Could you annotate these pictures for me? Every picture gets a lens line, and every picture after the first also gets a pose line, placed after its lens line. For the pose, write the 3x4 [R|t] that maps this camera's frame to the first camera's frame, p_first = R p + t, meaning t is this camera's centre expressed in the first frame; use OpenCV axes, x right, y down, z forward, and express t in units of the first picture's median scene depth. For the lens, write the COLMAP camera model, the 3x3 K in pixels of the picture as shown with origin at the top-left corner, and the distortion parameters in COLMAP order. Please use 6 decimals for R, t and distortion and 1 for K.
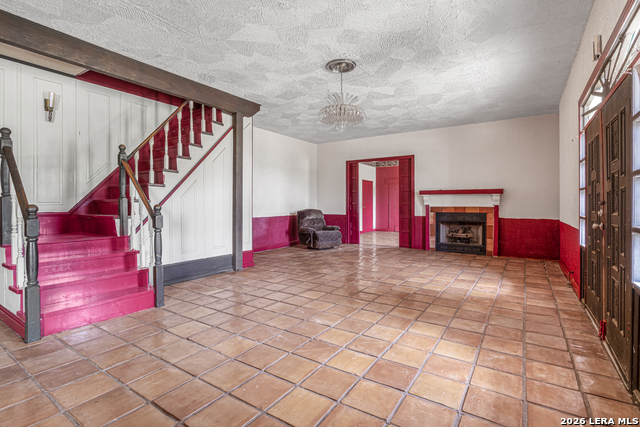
lens RADIAL K [[301.6, 0, 324.1], [0, 301.6, 211.4], [0, 0, 1]] dist [0.001919, 0.000920]
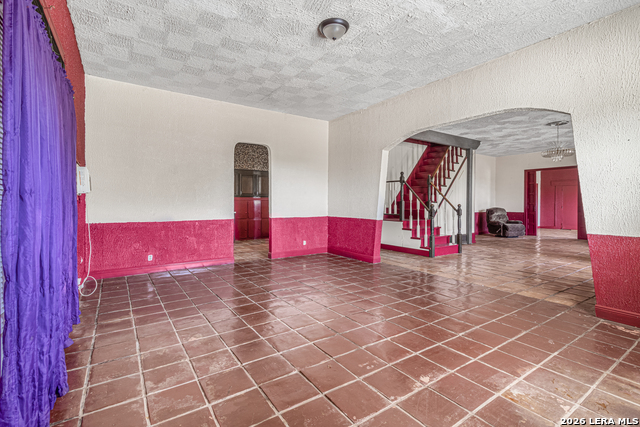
lens RADIAL K [[301.6, 0, 322.0], [0, 301.6, 207.8], [0, 0, 1]] dist [0.001919, 0.000920]
pose [[0.930996, 0.010132, -0.364888, -0.278620], [-0.013645, 0.999882, -0.007049, 0.013438], [0.364774, 0.011541, 0.931025, -0.531436]]
